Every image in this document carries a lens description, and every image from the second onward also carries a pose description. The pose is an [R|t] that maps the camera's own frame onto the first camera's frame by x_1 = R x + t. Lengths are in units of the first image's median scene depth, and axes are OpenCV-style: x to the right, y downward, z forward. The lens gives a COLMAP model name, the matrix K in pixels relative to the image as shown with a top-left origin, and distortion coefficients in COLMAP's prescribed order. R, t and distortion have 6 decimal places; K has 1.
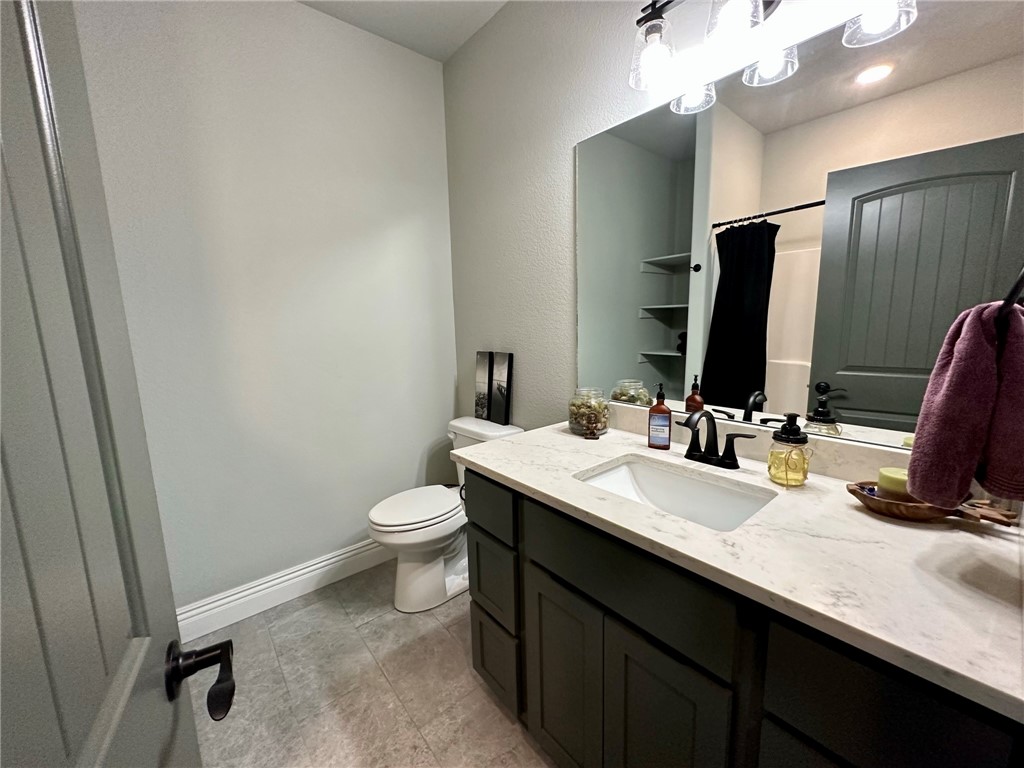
lens RADIAL K [[411.1, 0, 512.9], [0, 411.1, 384.0], [0, 0, 1]] dist [-0.001304, 0.000306]
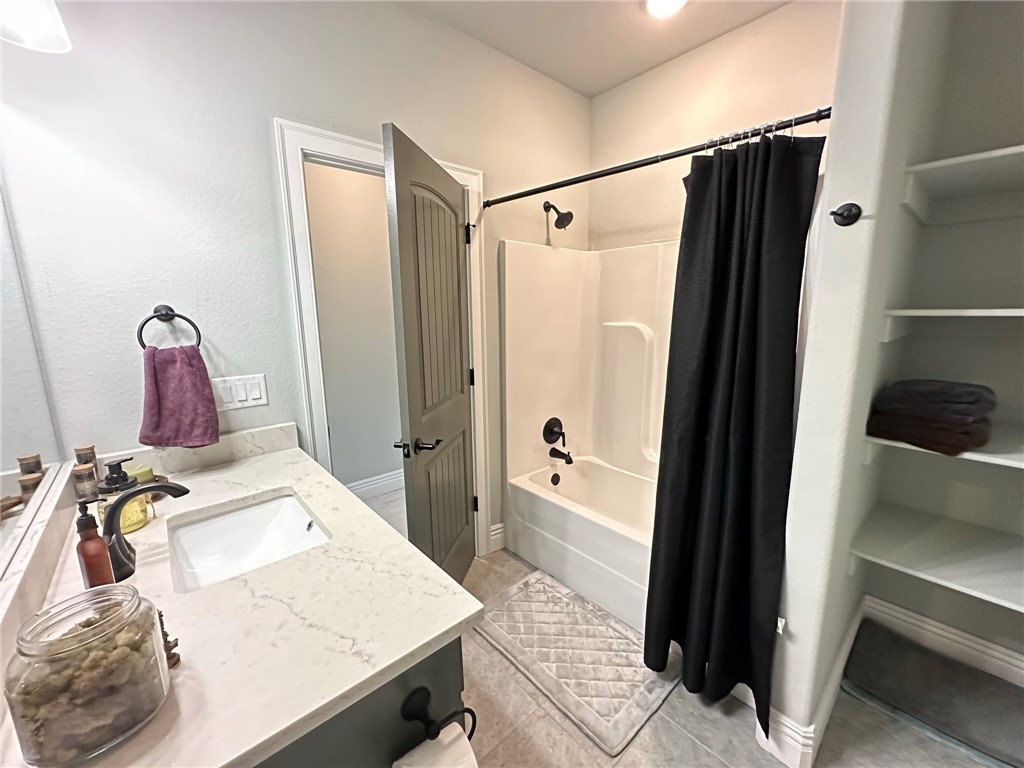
lens RADIAL K [[411.1, 0, 513.1], [0, 411.1, 387.4], [0, 0, 1]] dist [-0.001304, 0.000306]
pose [[-0.998987, 0.030787, -0.032814, -0.210724], [0.018357, 0.944684, 0.327468, -0.338888], [0.041080, 0.326534, -0.944292, 1.632334]]
